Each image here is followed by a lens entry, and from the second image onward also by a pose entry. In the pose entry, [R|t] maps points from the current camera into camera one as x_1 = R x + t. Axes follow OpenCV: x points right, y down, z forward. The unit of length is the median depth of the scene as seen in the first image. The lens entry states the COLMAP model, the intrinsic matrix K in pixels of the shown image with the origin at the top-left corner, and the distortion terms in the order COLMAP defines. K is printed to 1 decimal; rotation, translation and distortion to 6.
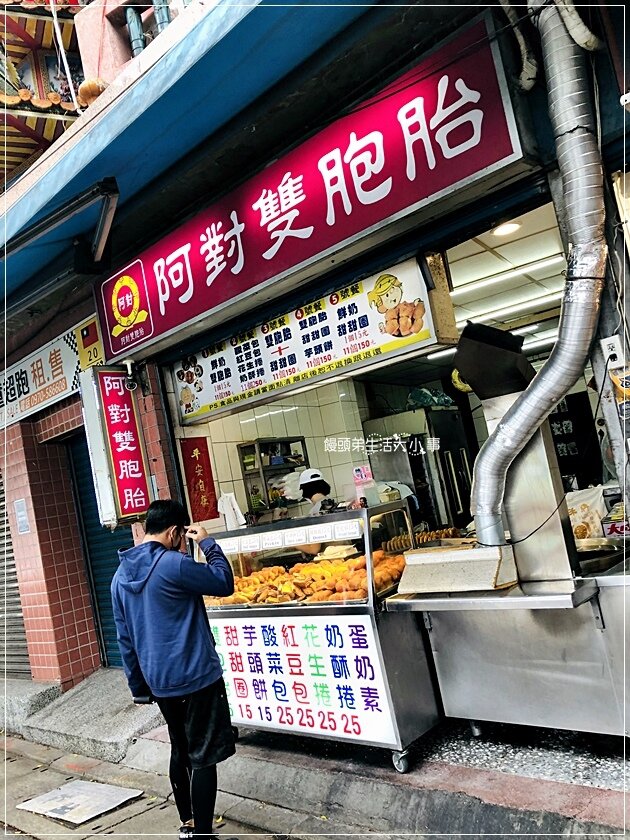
lens RADIAL K [[686.2, 0, 315.0], [0, 686.2, 420.0], [0, 0, 1]] dist [0.106158, -0.160400]
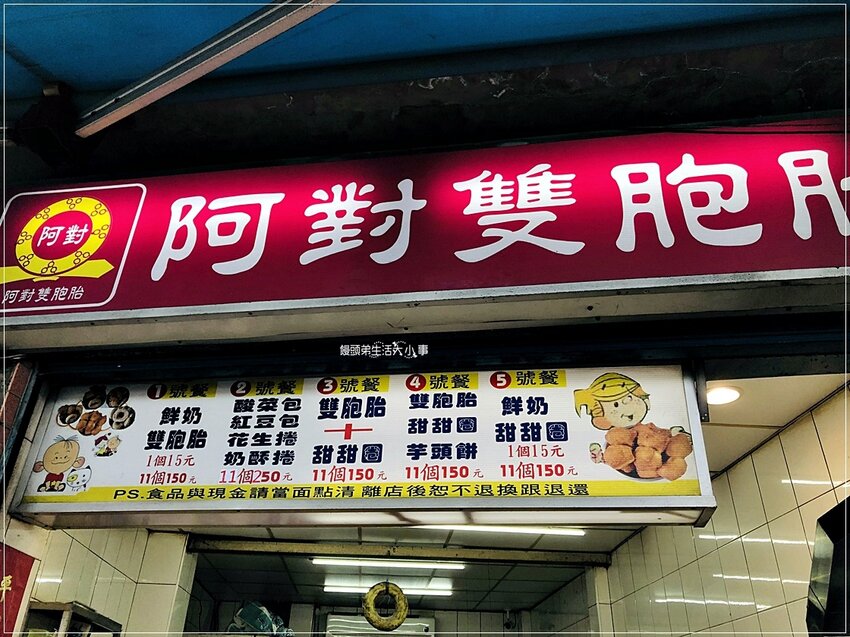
lens RADIAL K [[694.3, 0, 424.9], [0, 694.3, 305.8], [0, 0, 1]] dist [0.106158, -0.160400]
pose [[0.795526, 0.473721, 0.377791, -0.277369], [-0.232551, 0.814459, -0.531579, 0.103960], [-0.559516, 0.335029, 0.758088, 0.559878]]
